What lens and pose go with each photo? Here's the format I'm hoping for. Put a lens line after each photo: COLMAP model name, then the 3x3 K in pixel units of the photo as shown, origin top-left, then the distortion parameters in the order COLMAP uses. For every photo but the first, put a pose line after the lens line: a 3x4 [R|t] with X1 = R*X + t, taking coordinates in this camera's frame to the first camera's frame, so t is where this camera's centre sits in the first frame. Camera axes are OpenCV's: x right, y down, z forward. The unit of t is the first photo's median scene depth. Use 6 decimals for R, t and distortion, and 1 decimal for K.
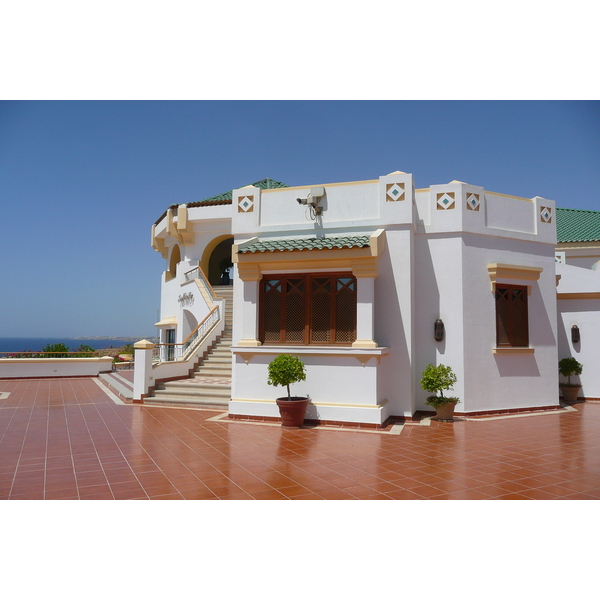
lens RADIAL K [[483.6, 0, 299.0], [0, 483.6, 305.5], [0, 0, 1]] dist [-0.006452, -0.005574]
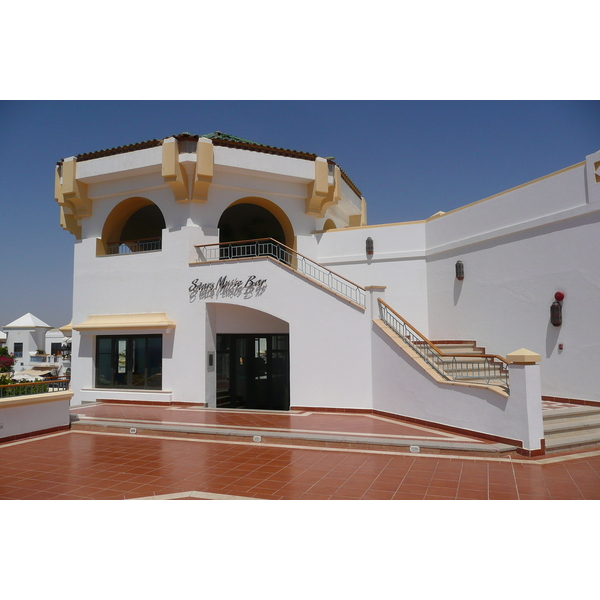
lens RADIAL K [[483.6, 0, 299.0], [0, 483.6, 305.5], [0, 0, 1]] dist [-0.006452, -0.005574]
pose [[0.740952, 0.046894, 0.669919, -0.555470], [-0.031119, 0.998885, -0.035504, 0.028945], [-0.670837, 0.005460, 0.741585, 0.444060]]
